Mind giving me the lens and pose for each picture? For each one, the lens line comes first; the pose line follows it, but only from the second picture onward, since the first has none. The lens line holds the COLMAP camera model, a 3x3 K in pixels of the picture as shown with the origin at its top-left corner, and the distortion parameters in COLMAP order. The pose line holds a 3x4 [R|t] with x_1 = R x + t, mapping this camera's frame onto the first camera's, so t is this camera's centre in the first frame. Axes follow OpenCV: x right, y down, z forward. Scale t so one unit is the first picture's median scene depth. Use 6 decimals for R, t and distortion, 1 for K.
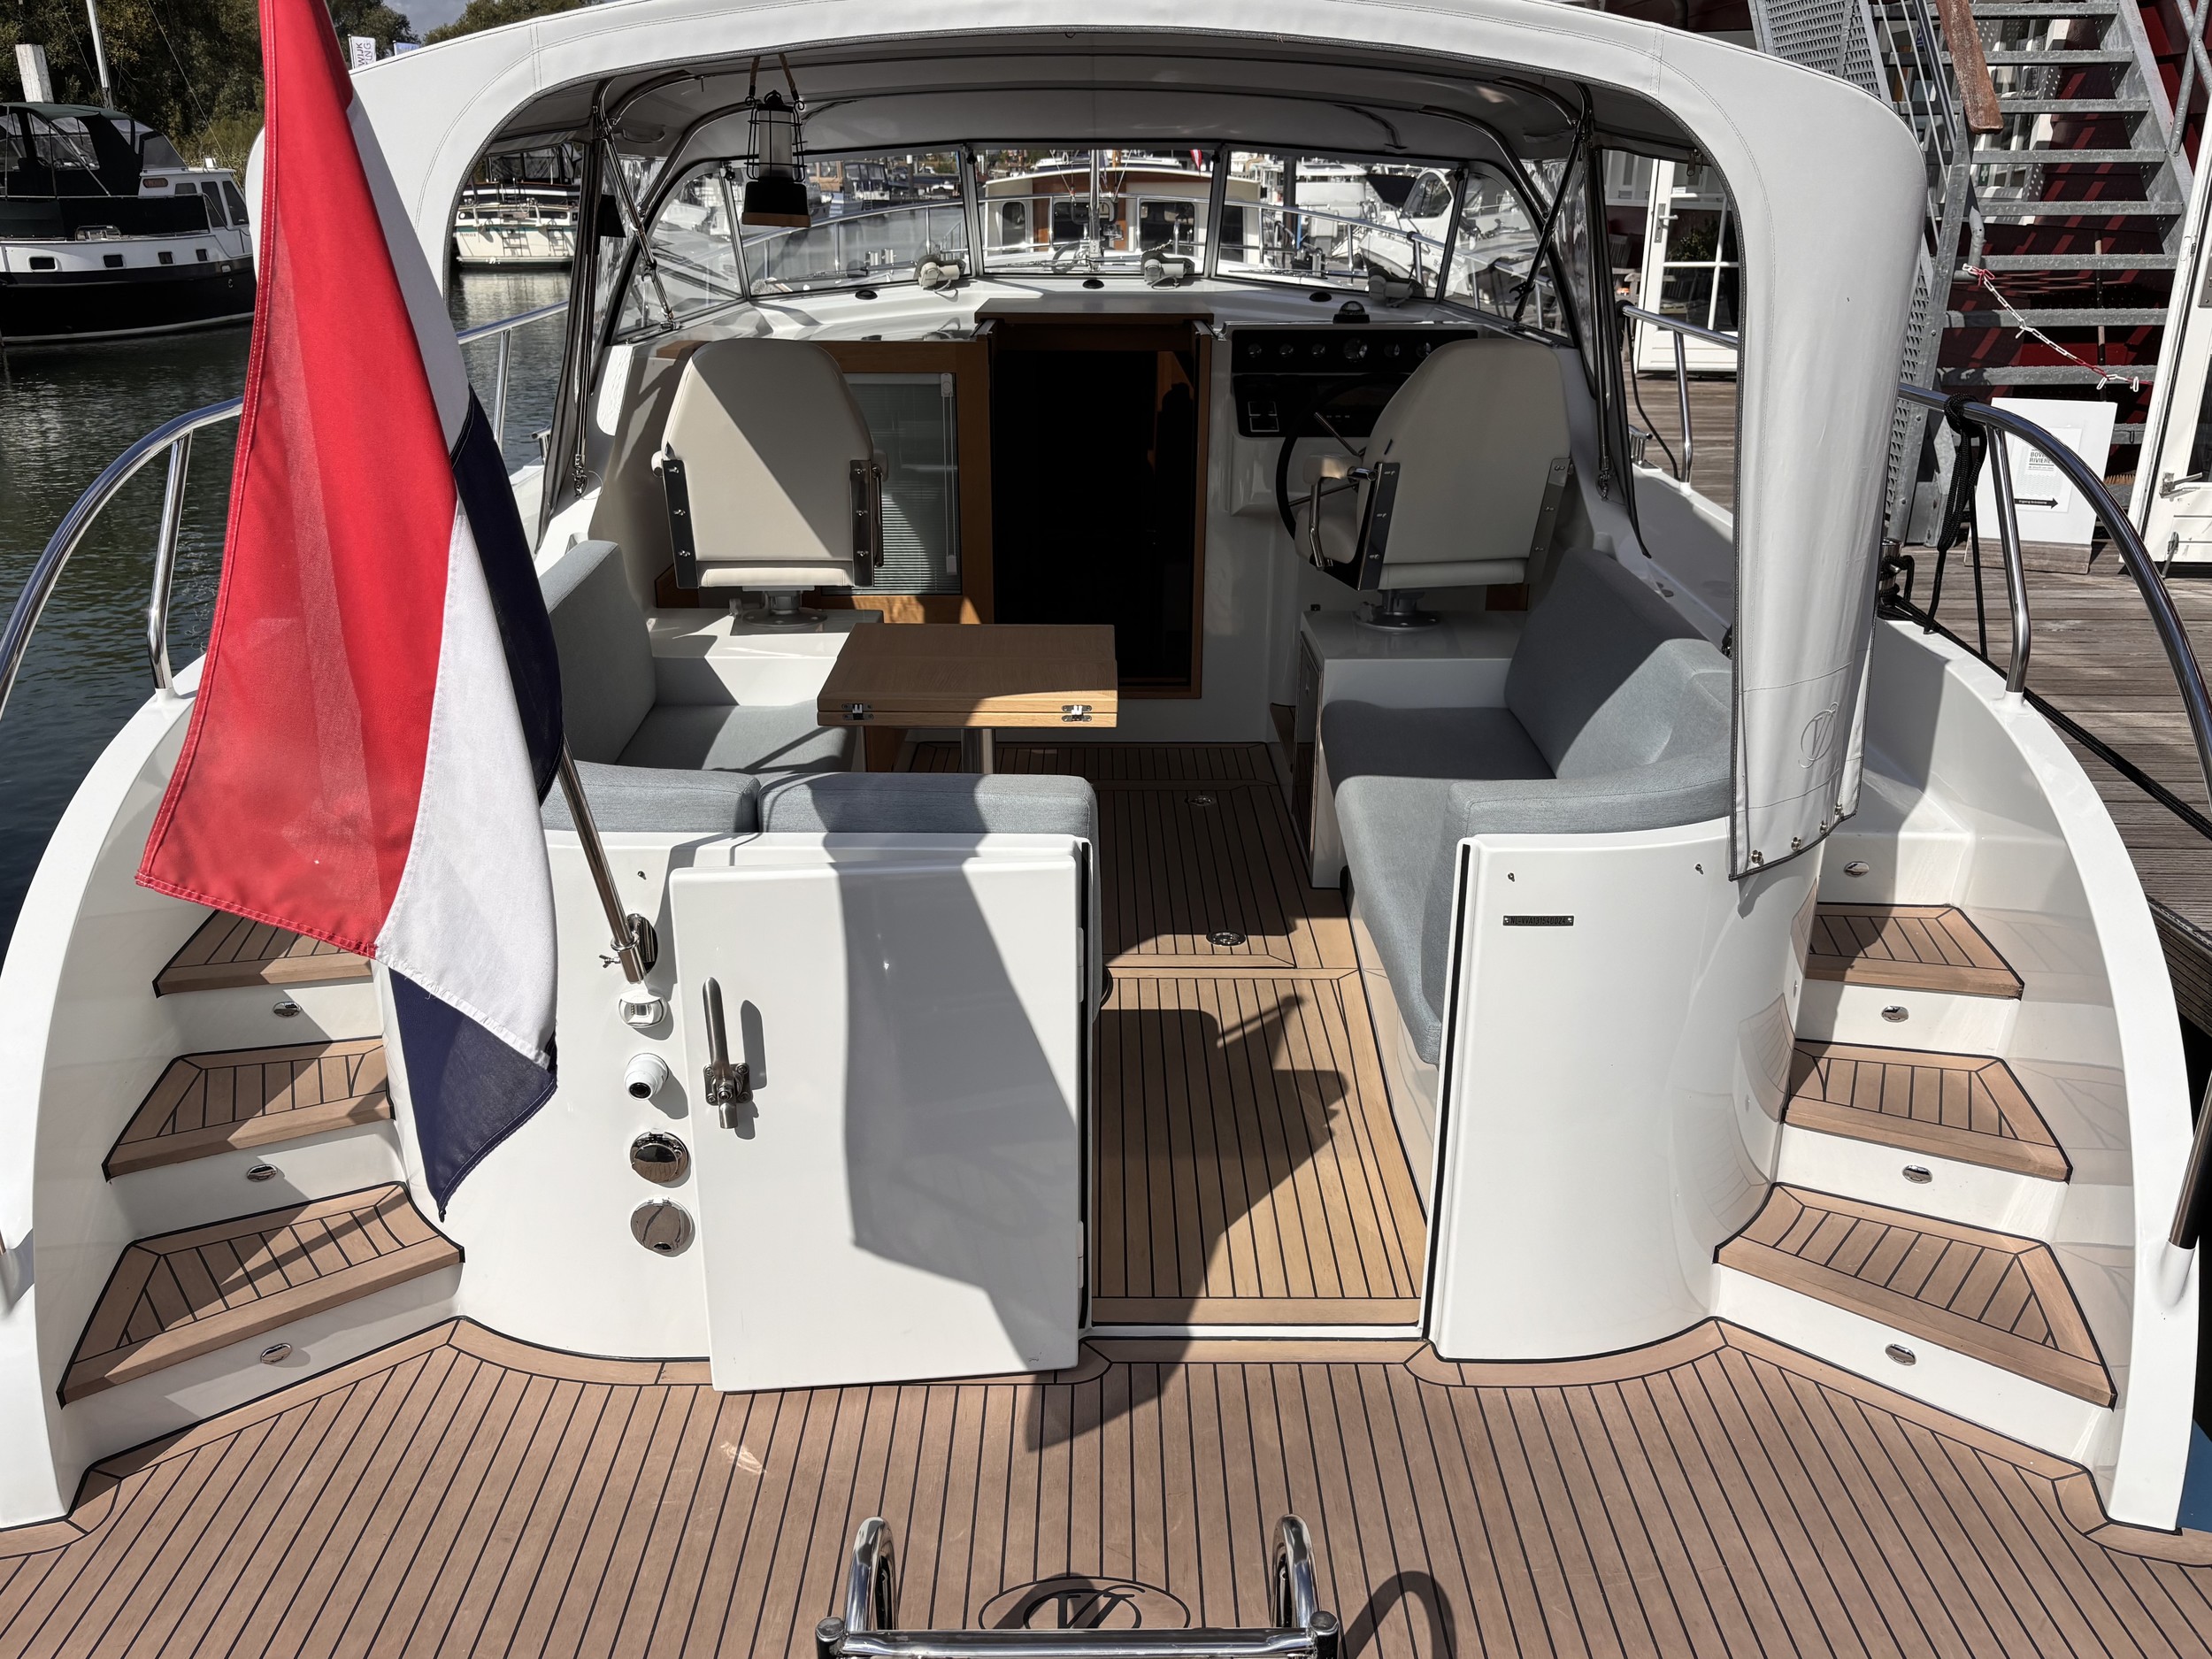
lens RADIAL K [[1695.4, 0, 1094.8], [0, 1695.4, 834.5], [0, 0, 1]] dist [0.047296, -0.056920]
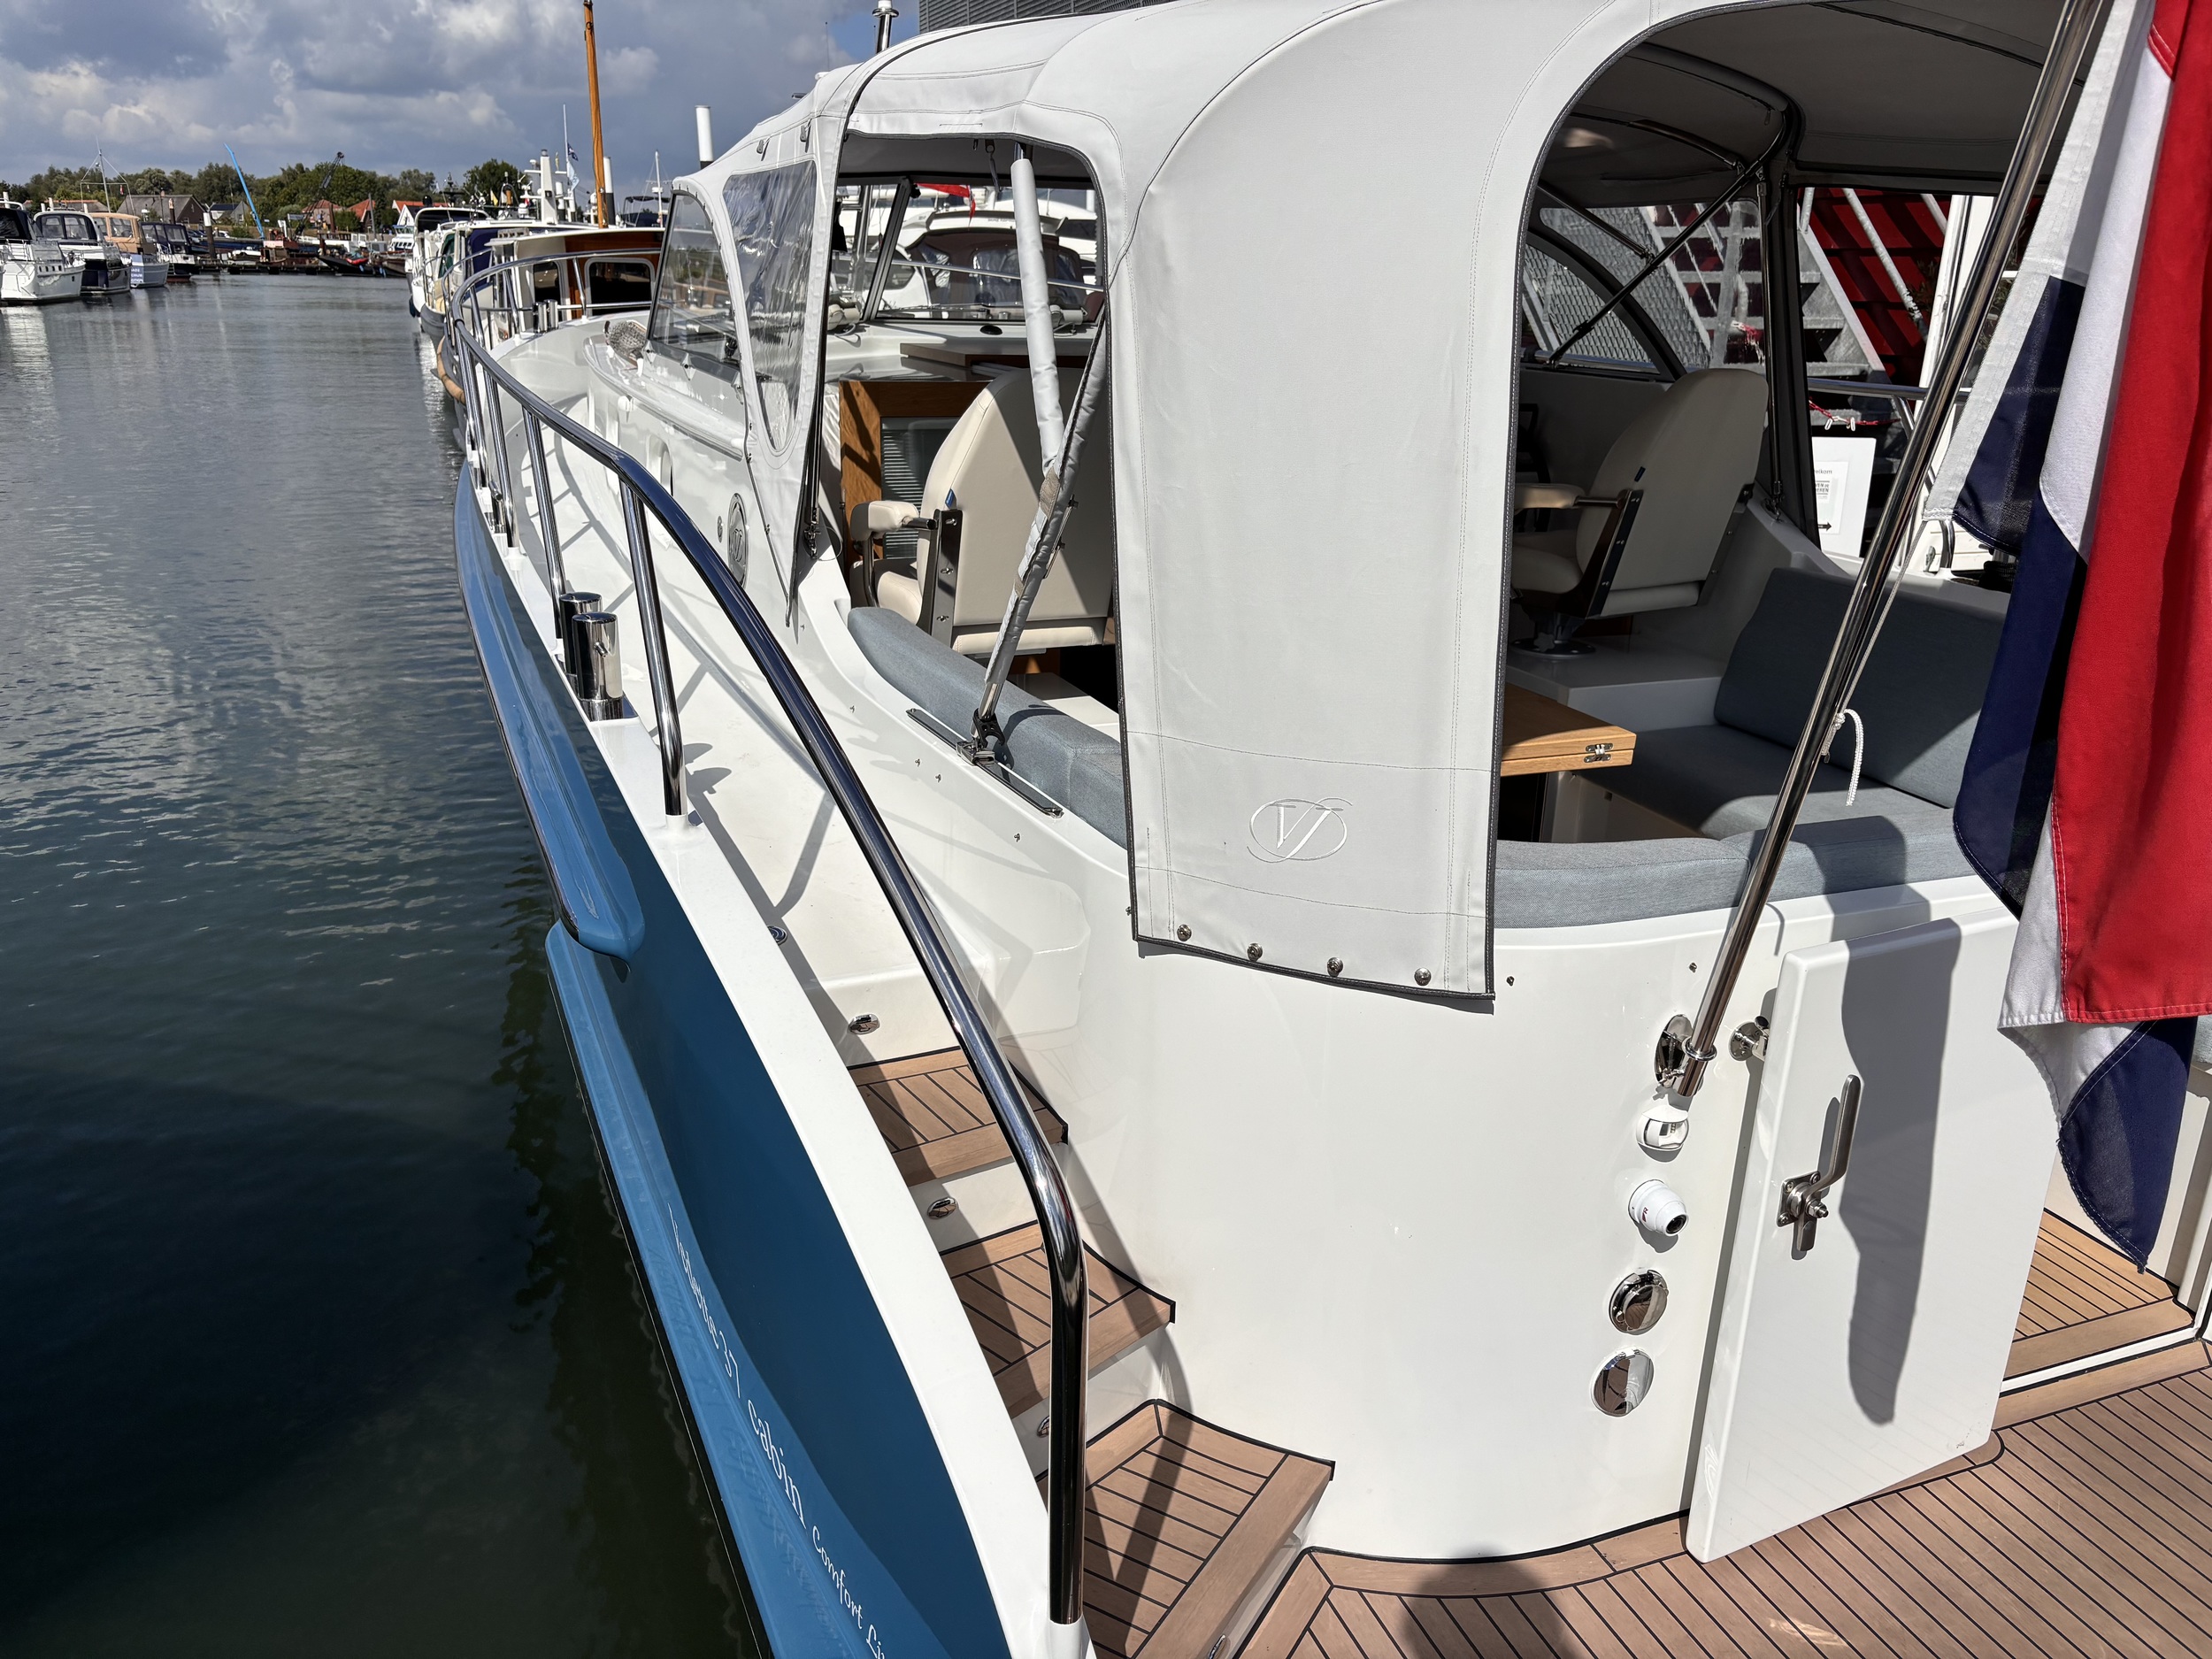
lens RADIAL K [[1695.4, 0, 1102.4], [0, 1695.4, 825.9], [0, 0, 1]] dist [0.047296, -0.056920]
pose [[0.933270, -0.092356, 0.347098, -0.457393], [0.108233, 0.993770, -0.026591, -0.028079], [-0.342480, 0.062384, 0.937452, 0.171461]]
